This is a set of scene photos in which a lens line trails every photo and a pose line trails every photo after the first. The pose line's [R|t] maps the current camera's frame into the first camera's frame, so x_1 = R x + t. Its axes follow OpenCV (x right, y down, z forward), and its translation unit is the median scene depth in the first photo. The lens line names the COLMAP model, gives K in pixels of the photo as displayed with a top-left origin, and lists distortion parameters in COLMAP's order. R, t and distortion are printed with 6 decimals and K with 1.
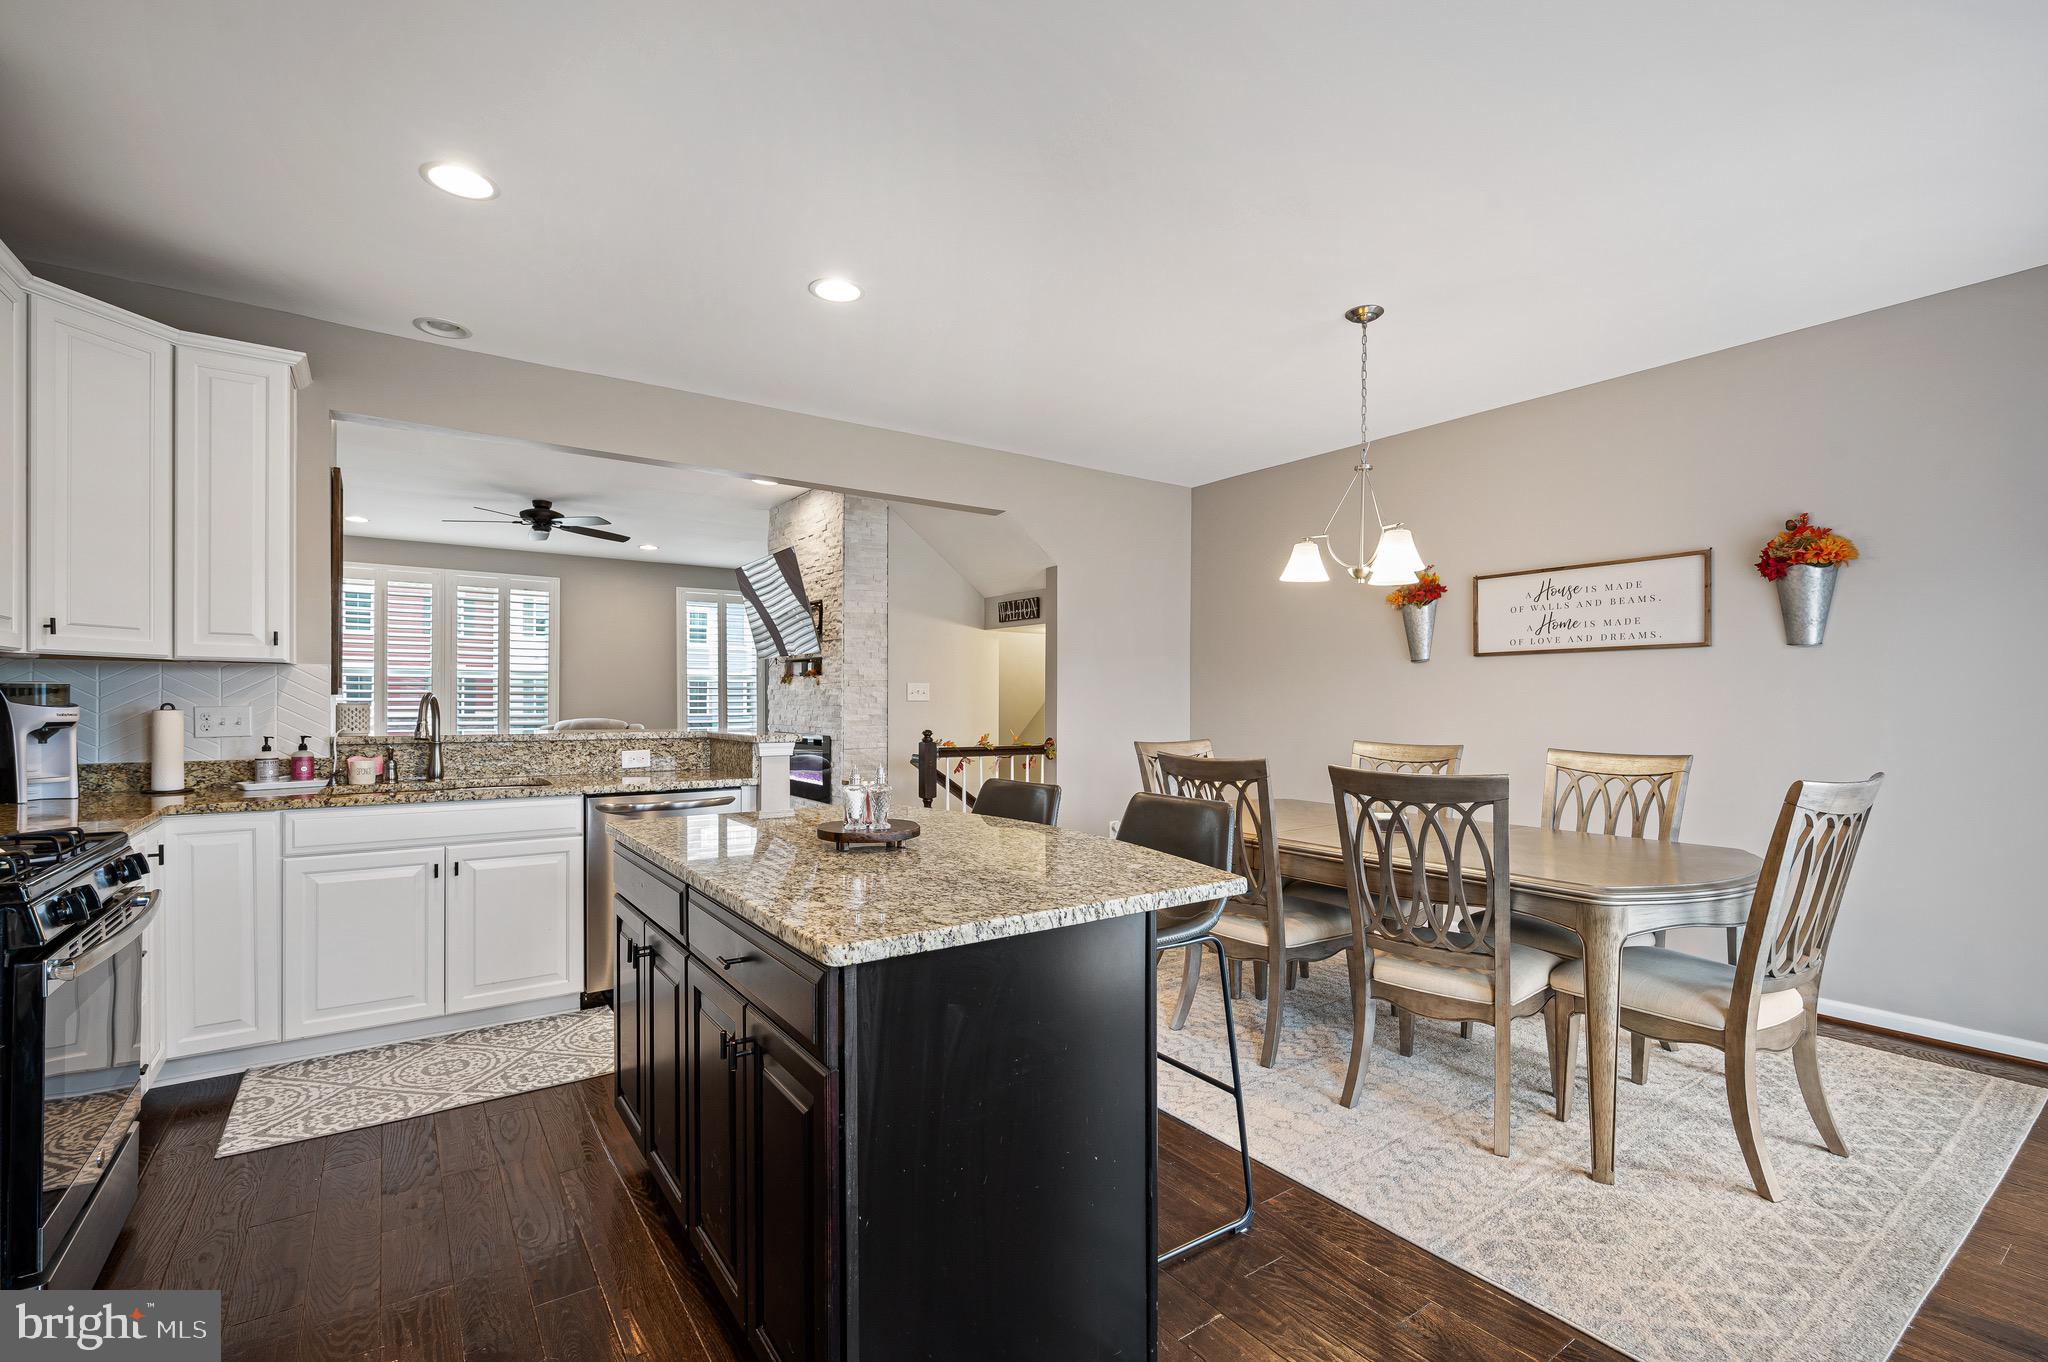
lens RADIAL K [[907.5, 0, 1038.4], [0, 907.5, 688.5], [0, 0, 1]] dist [-0.002059, 0.000565]
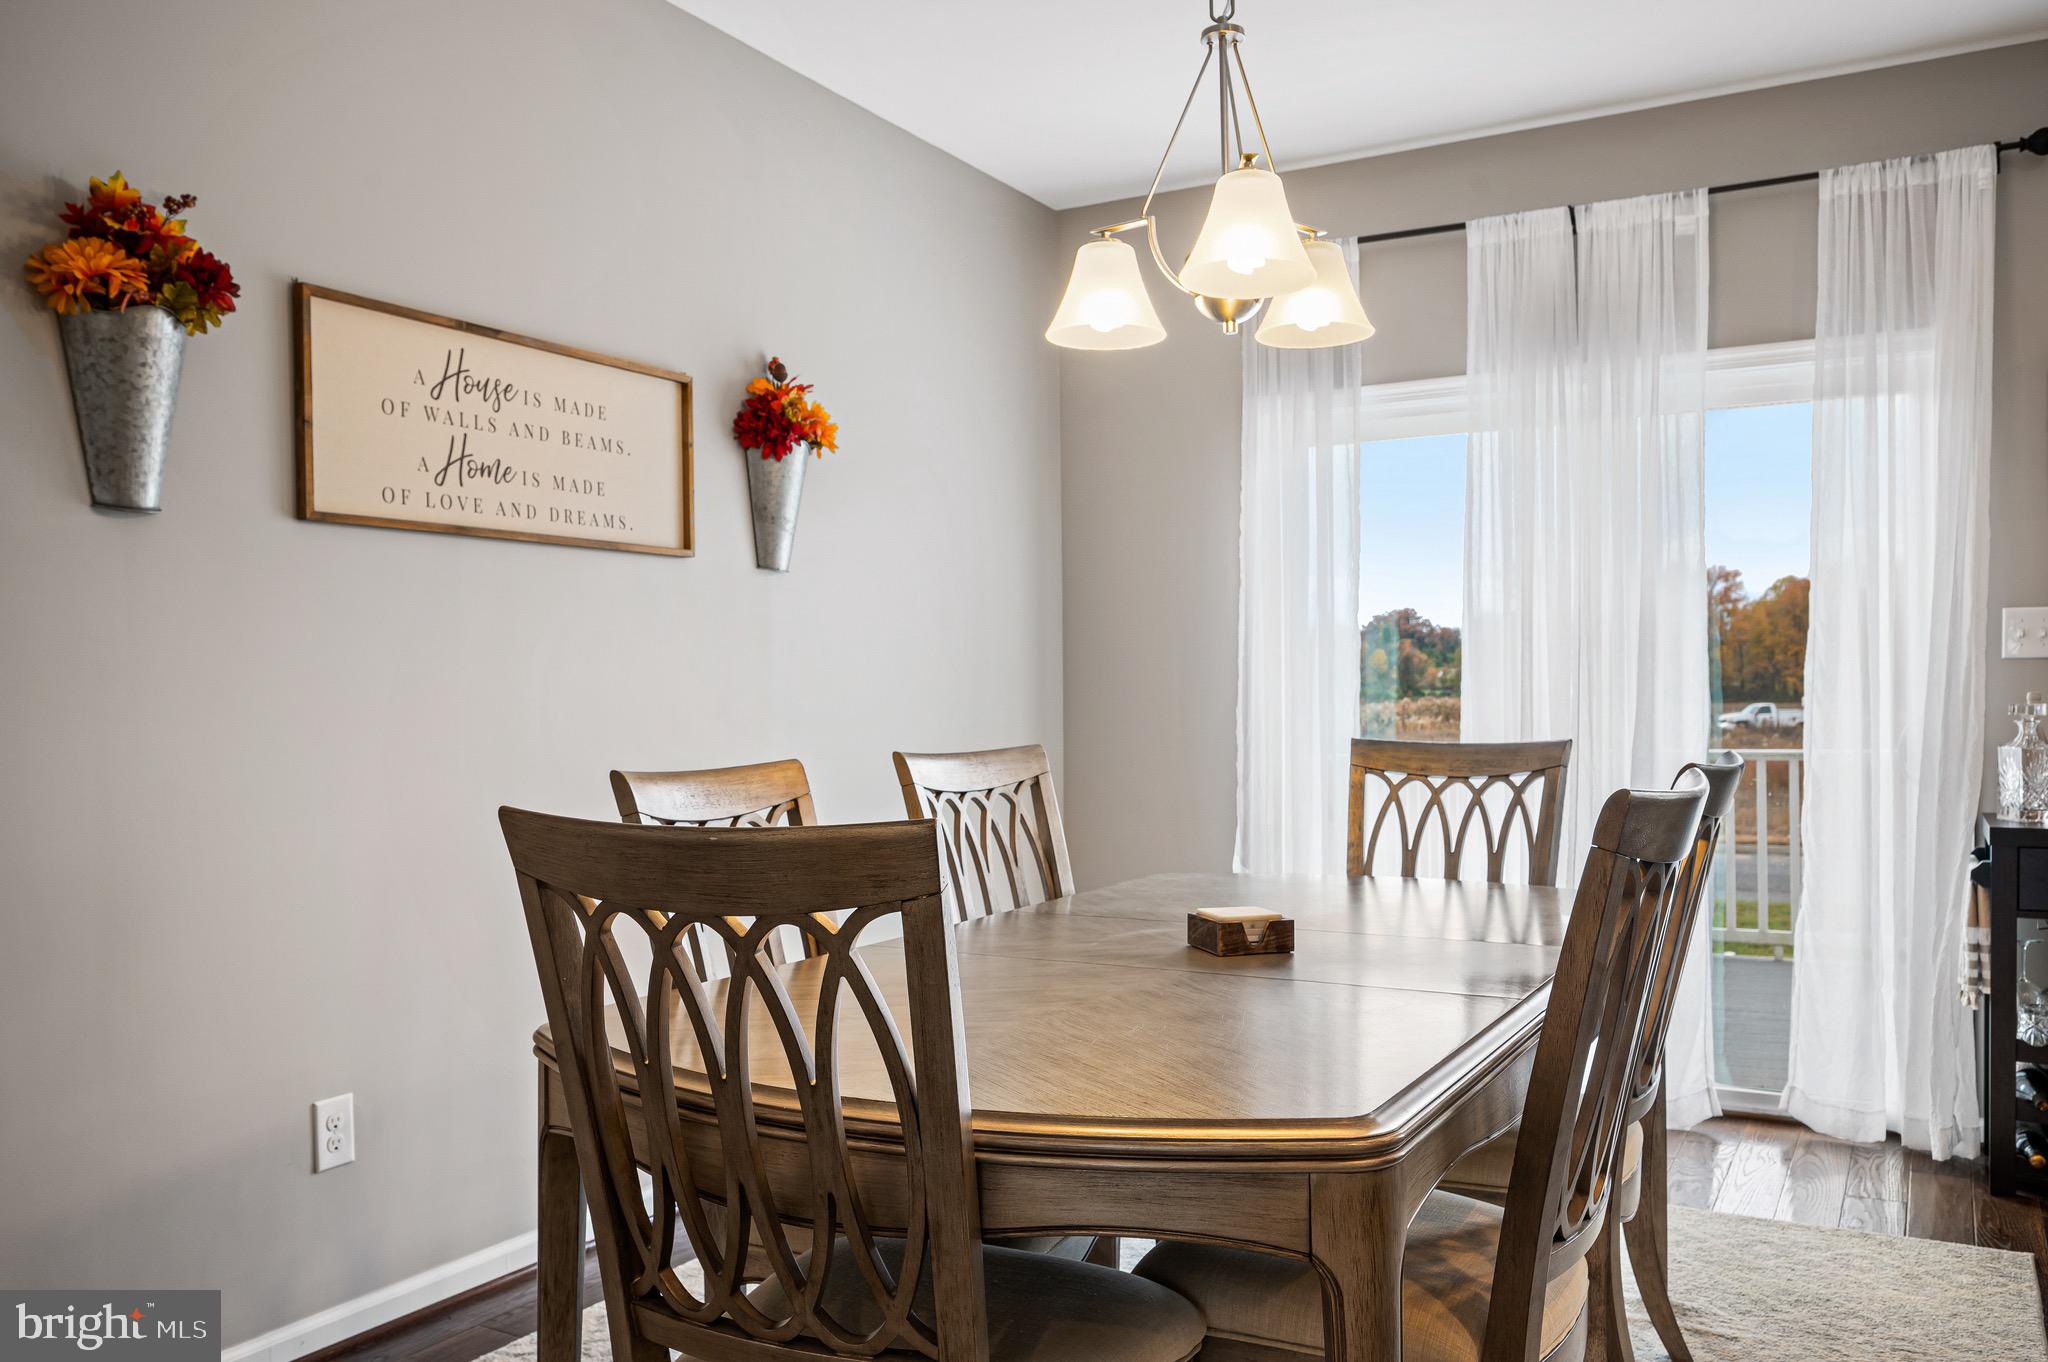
lens RADIAL K [[1615.3, 0, 1021.5], [0, 1615.3, 730.0], [0, 0, 1]] dist [0.004767, -0.011633]
pose [[-0.425381, -0.018782, 0.904820, -0.223196], [-0.003062, 0.999809, 0.019314, 0.038161], [-0.905009, 0.005445, -0.425357, 1.231693]]
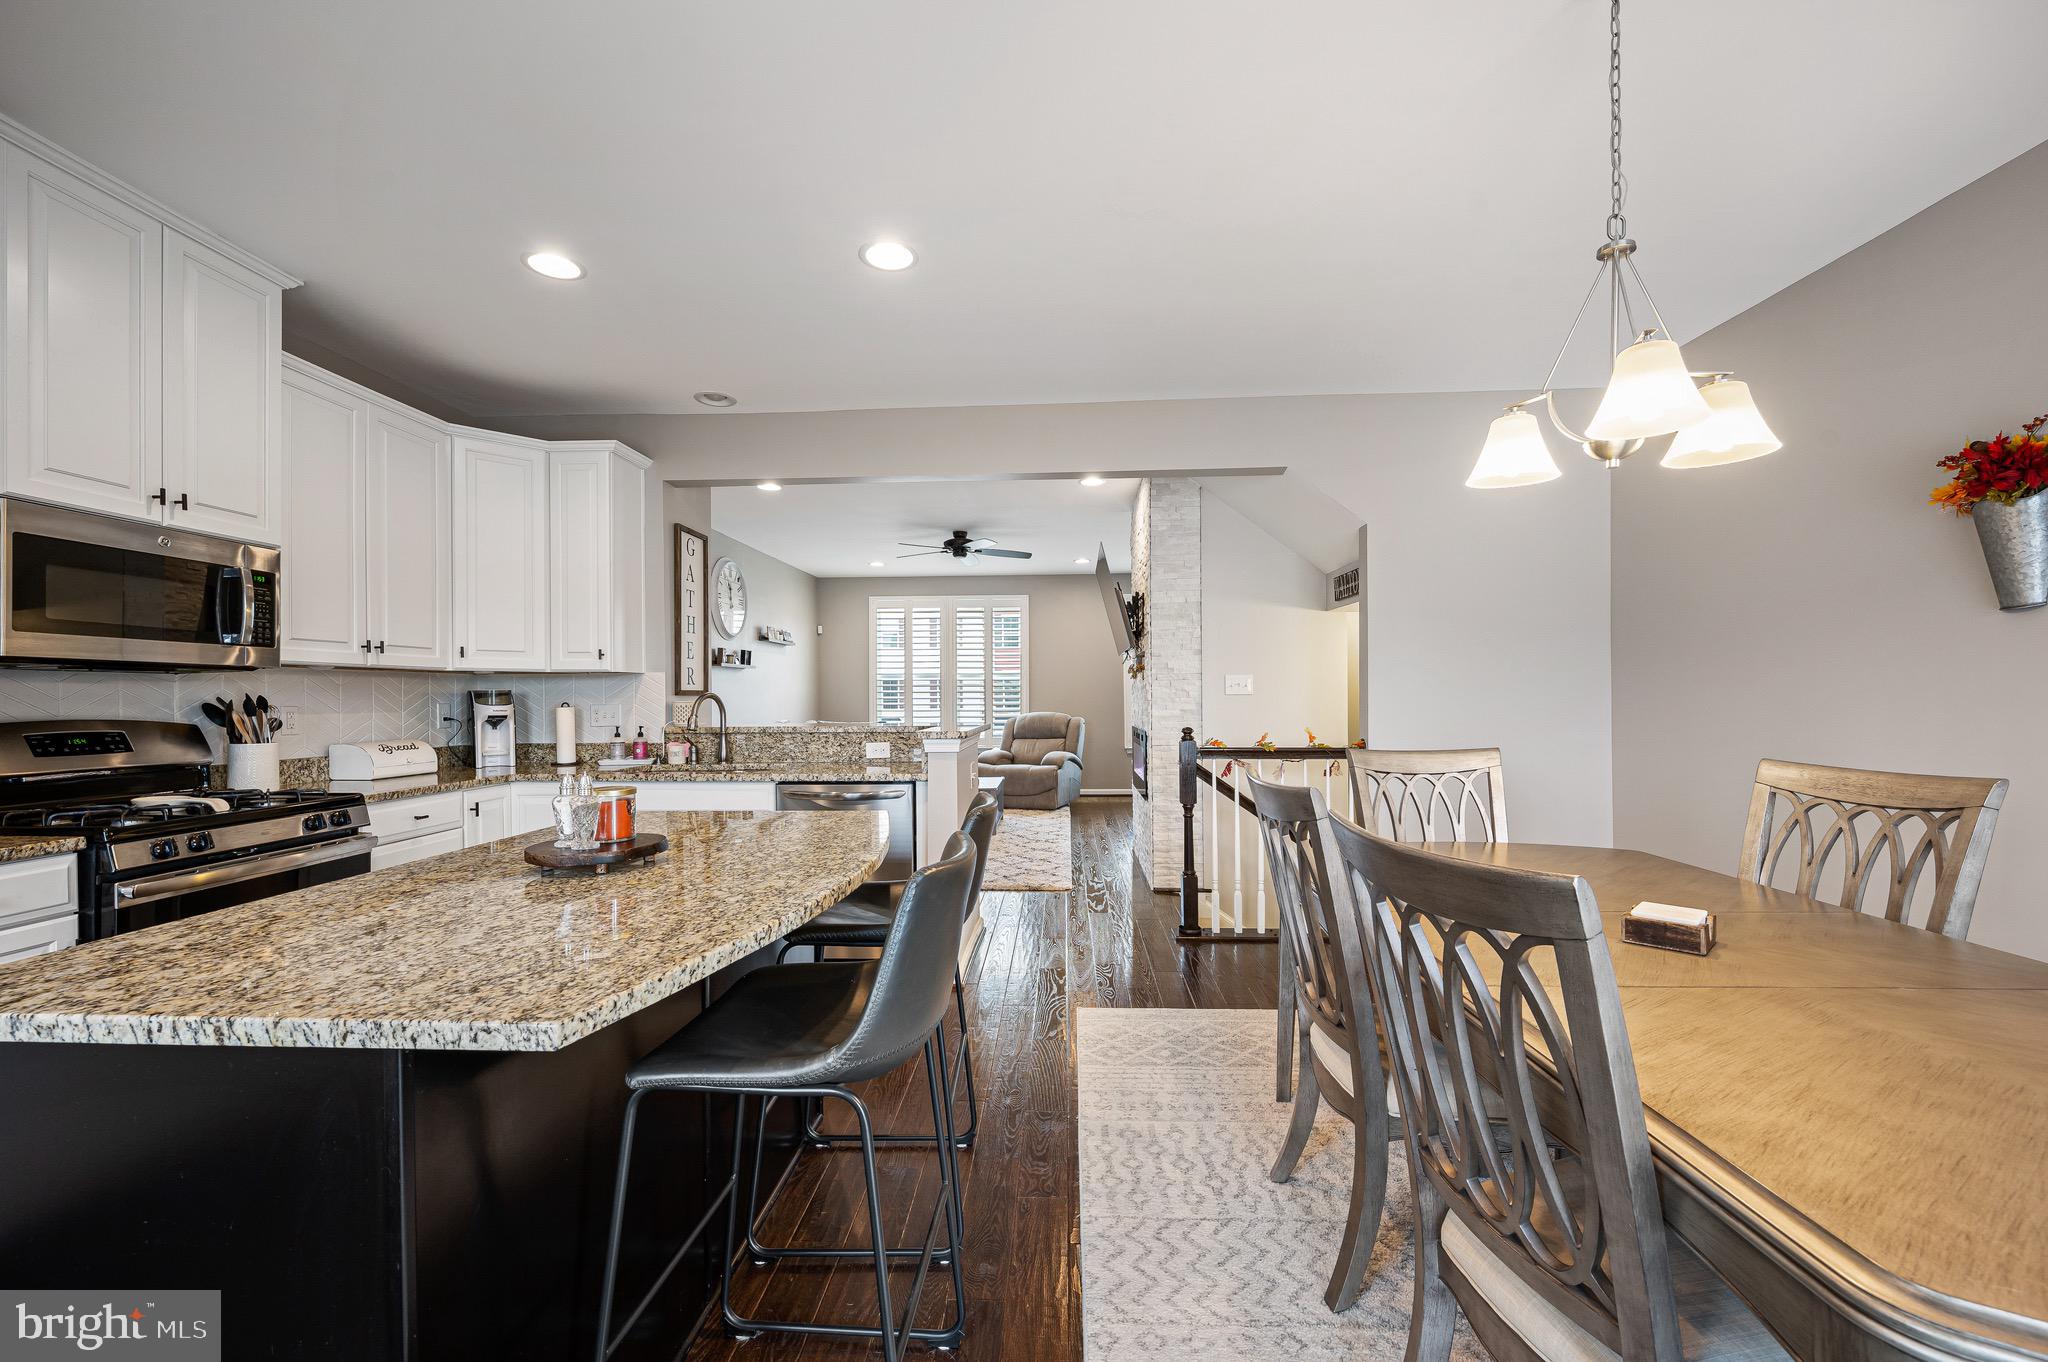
lens RADIAL K [[817.2, 0, 1020.1], [0, 817.2, 690.6], [0, 0, 1]] dist [-0.003918, 0.000173]
pose [[0.778653, -0.013506, -0.627310, 0.341392], [0.018419, 0.999829, 0.001336, 0.007306], [0.627185, -0.012595, 0.778769, 0.363197]]
